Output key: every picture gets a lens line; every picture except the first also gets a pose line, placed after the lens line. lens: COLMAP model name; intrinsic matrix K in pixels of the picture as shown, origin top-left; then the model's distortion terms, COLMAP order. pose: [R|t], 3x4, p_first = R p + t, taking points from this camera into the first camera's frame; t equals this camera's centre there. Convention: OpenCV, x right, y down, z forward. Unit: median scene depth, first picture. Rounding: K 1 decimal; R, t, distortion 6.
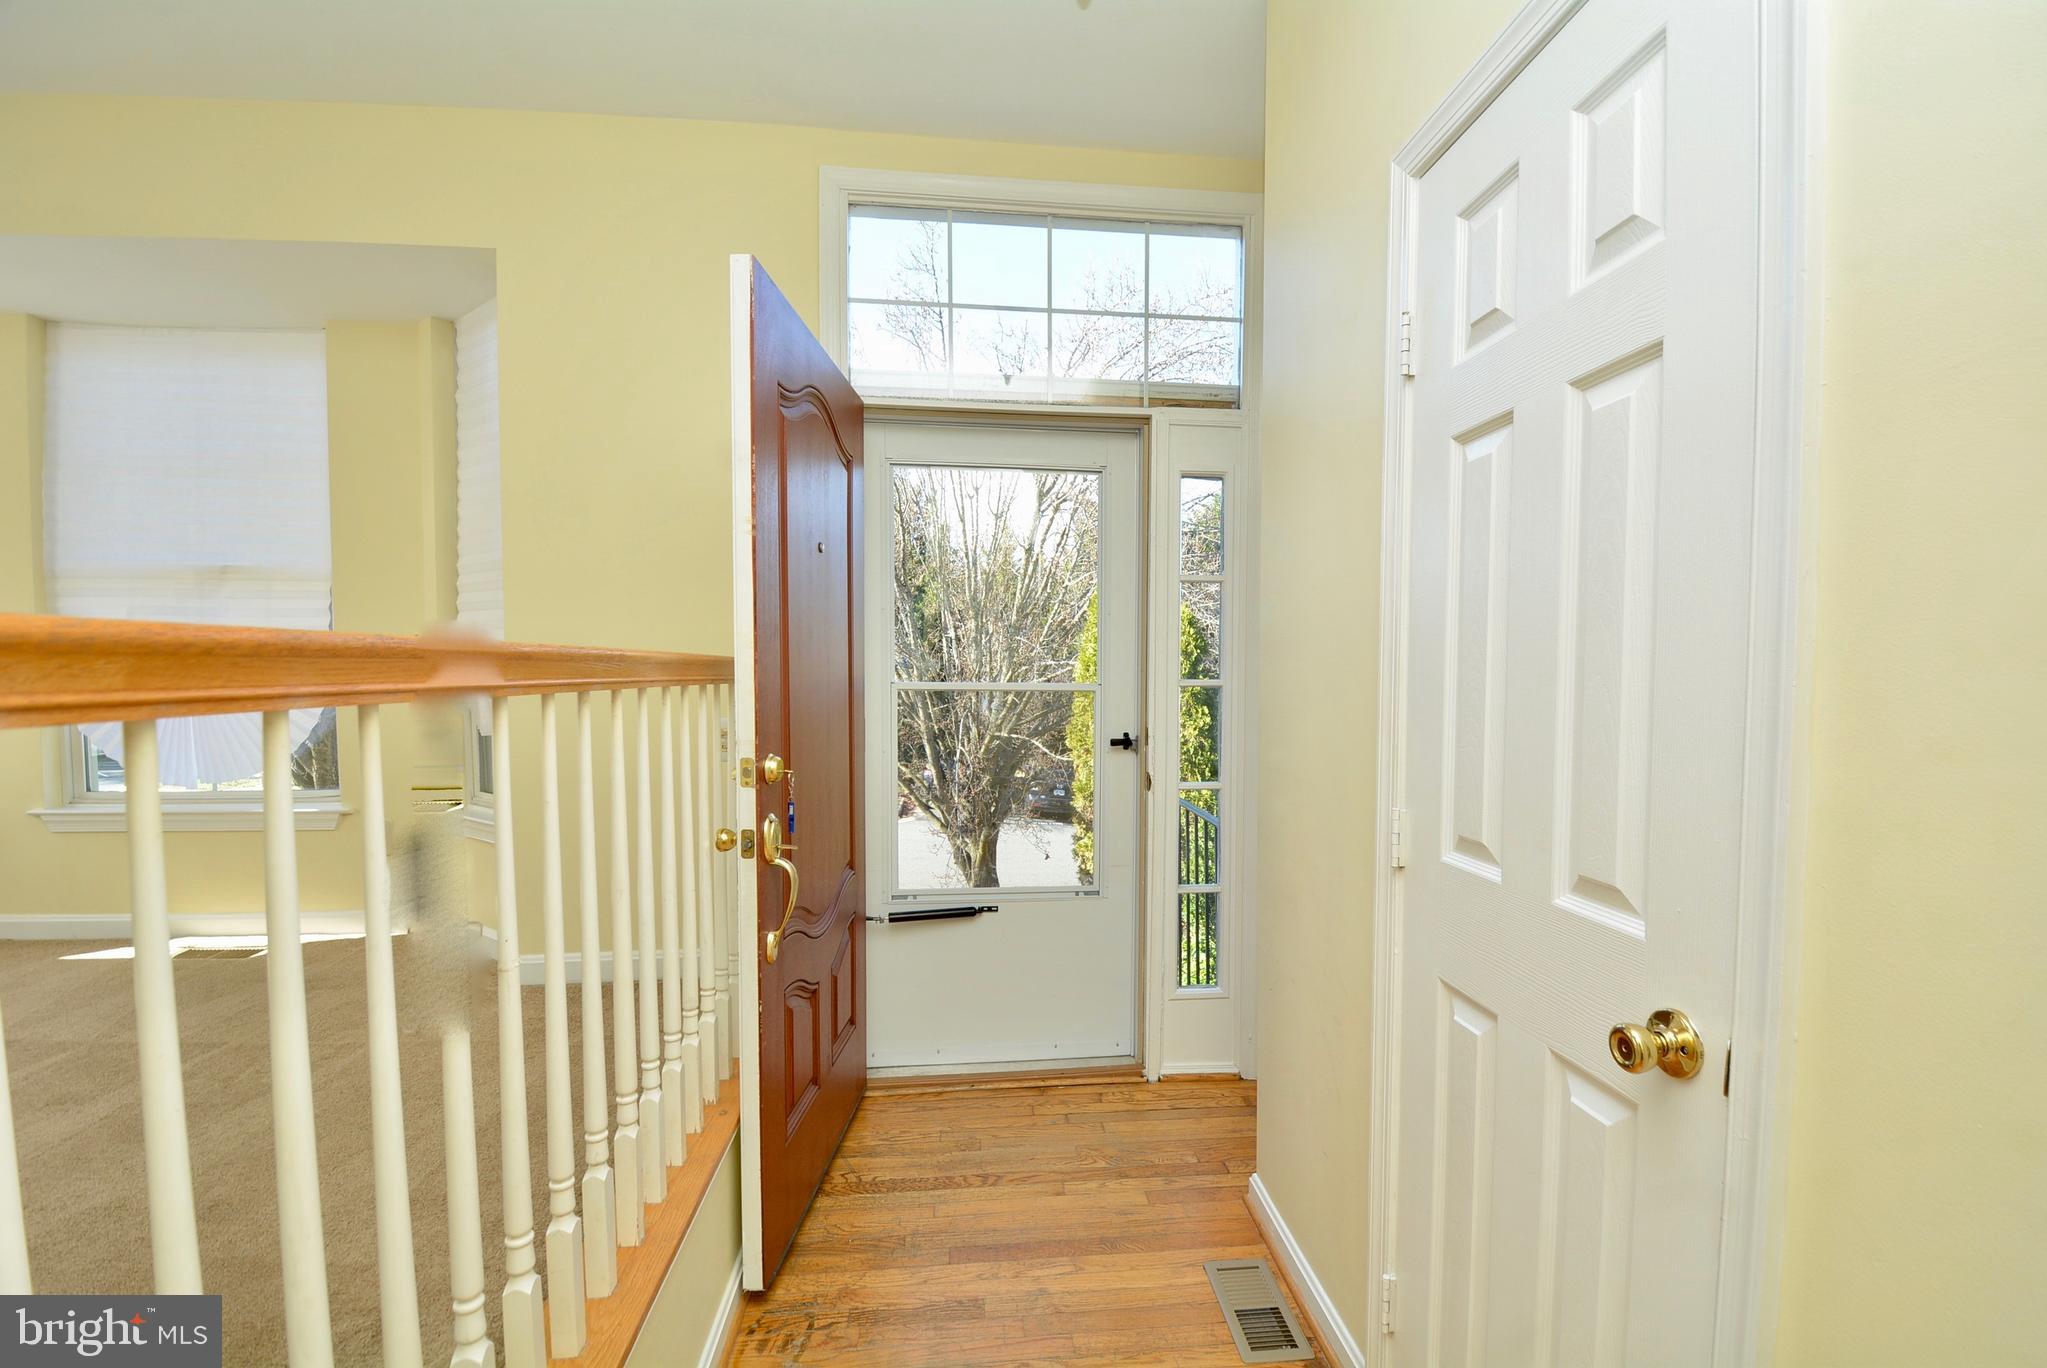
lens RADIAL K [[904.9, 0, 1065.2], [0, 904.9, 717.0], [0, 0, 1]] dist [0.026834, -0.024263]
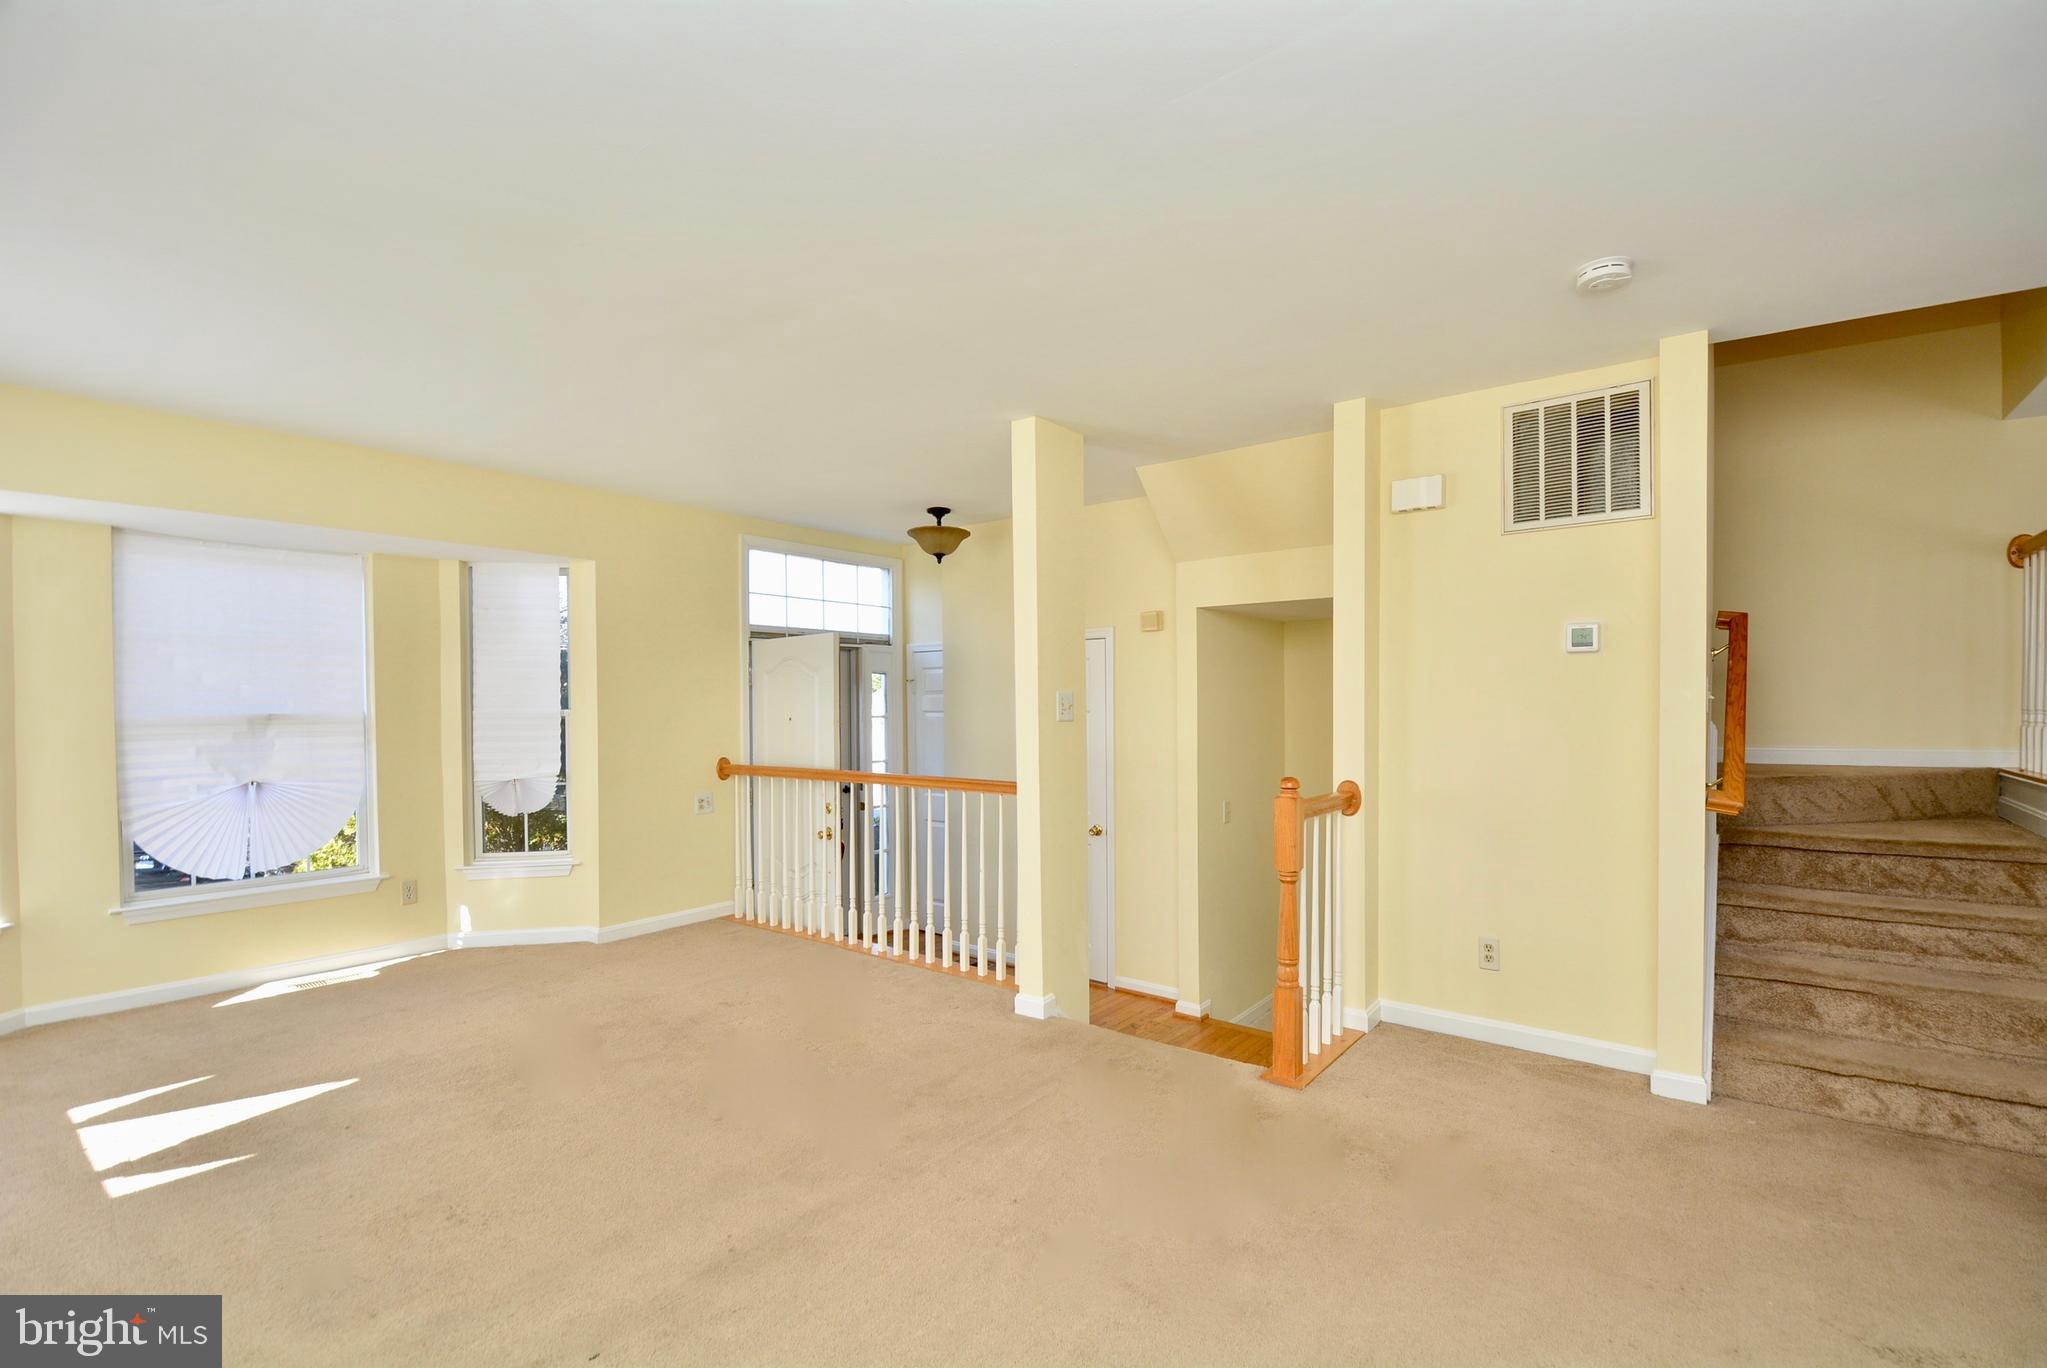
lens RADIAL K [[904.9, 0, 1065.2], [0, 904.9, 717.0], [0, 0, 1]] dist [0.026834, -0.024263]
pose [[0.678466, -0.018580, 0.734397, -1.174722], [0.045020, 0.998853, -0.016321, -0.087310], [-0.733251, 0.044136, 0.678524, -0.887355]]
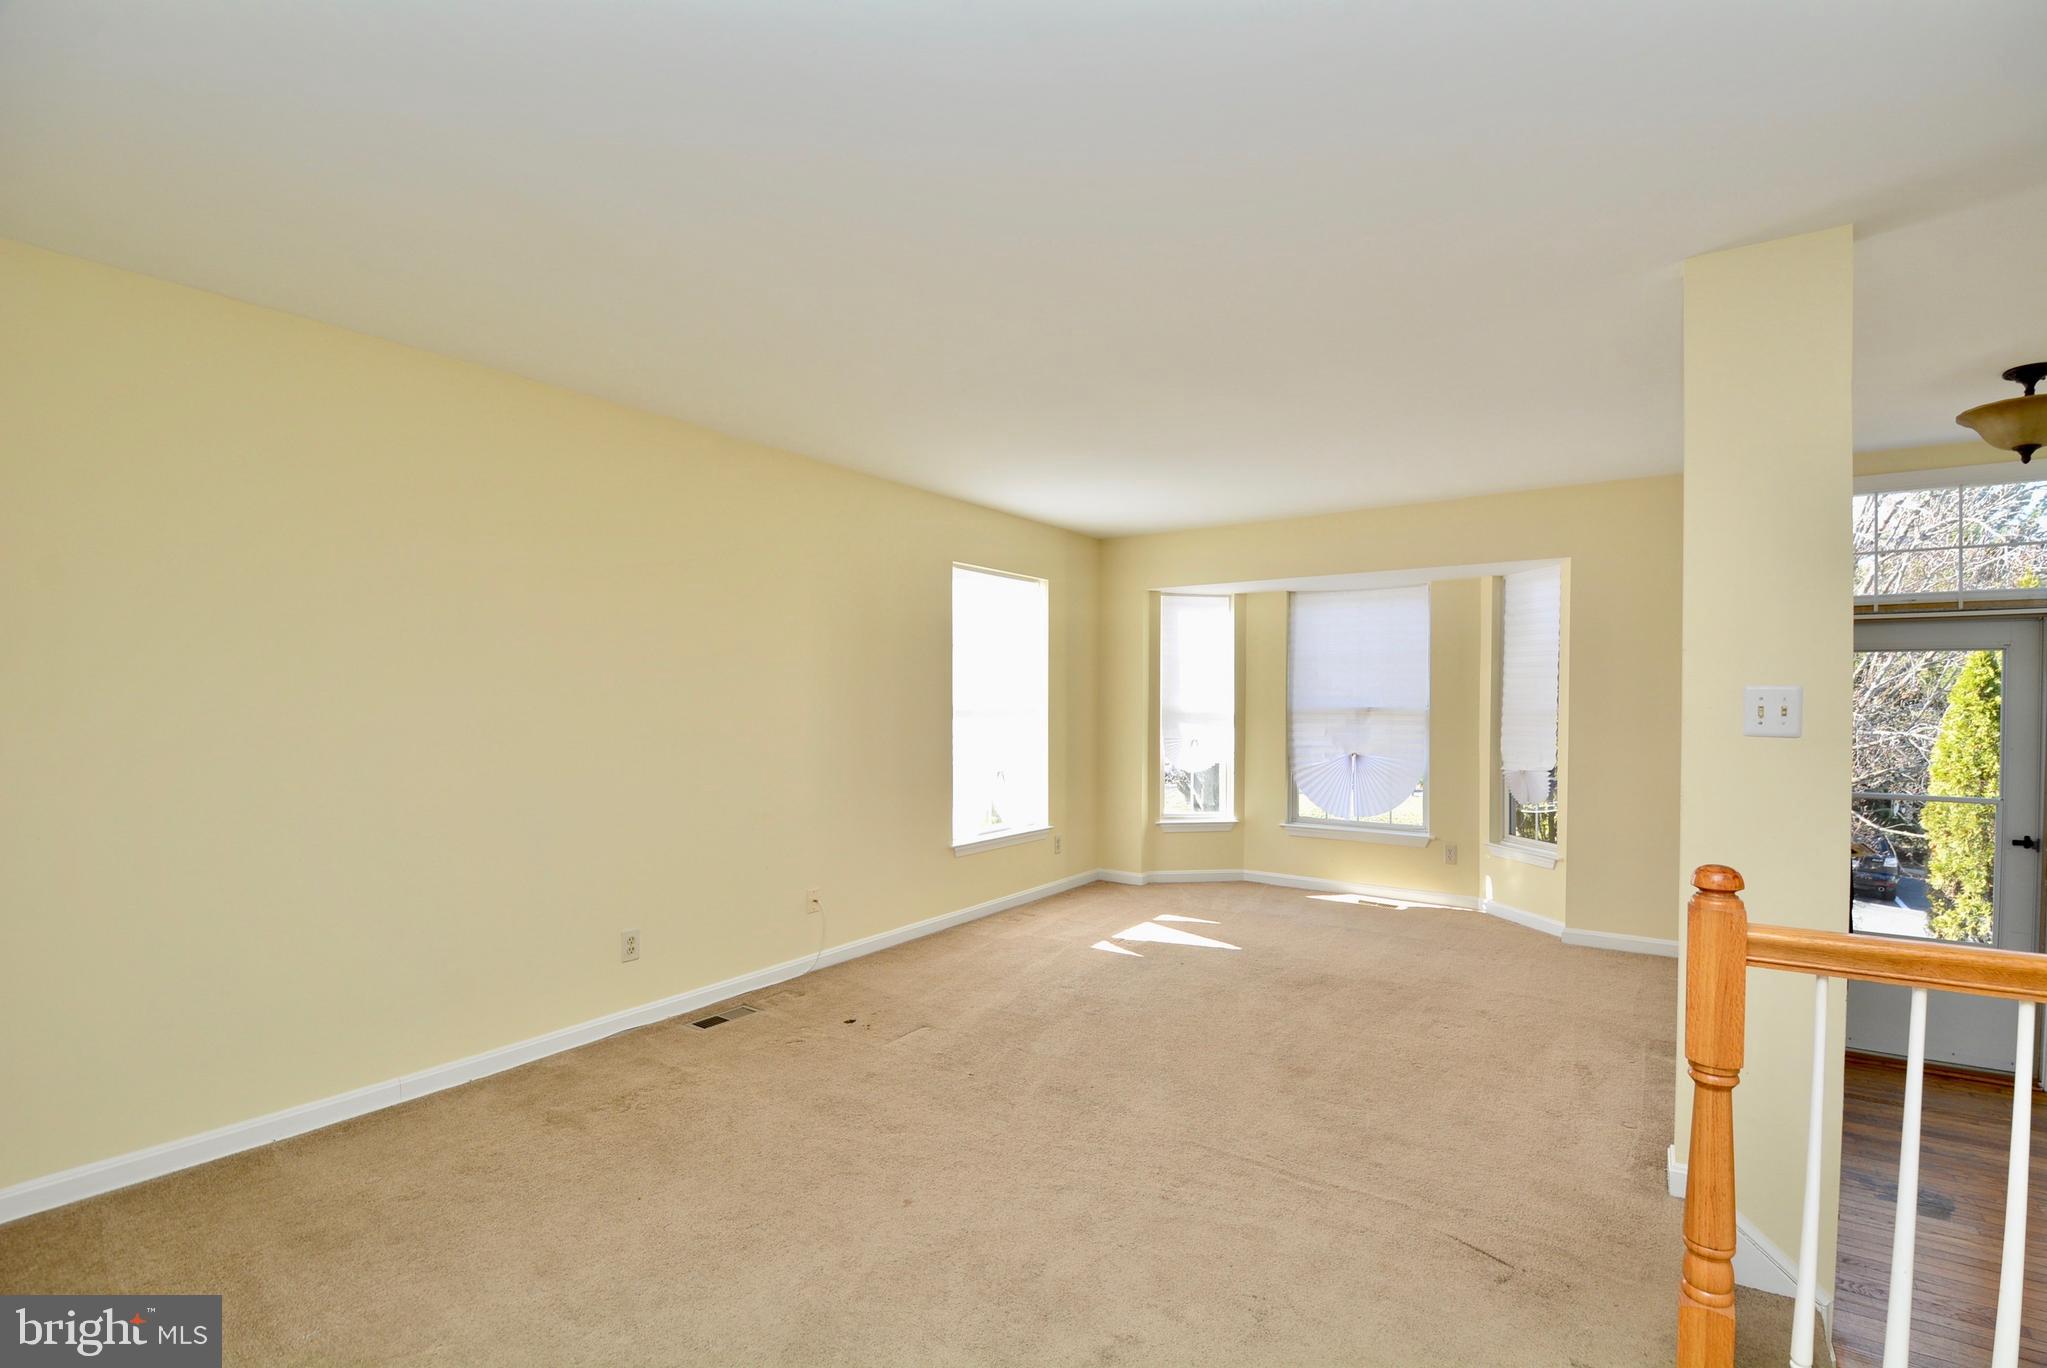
lens RADIAL K [[904.9, 0, 1065.2], [0, 904.9, 717.0], [0, 0, 1]] dist [0.026834, -0.024263]
pose [[0.762256, 0.008978, -0.647214, -0.154706], [-0.032018, 0.999203, -0.023848, -0.080577], [0.646484, 0.038901, 0.761935, -0.980062]]
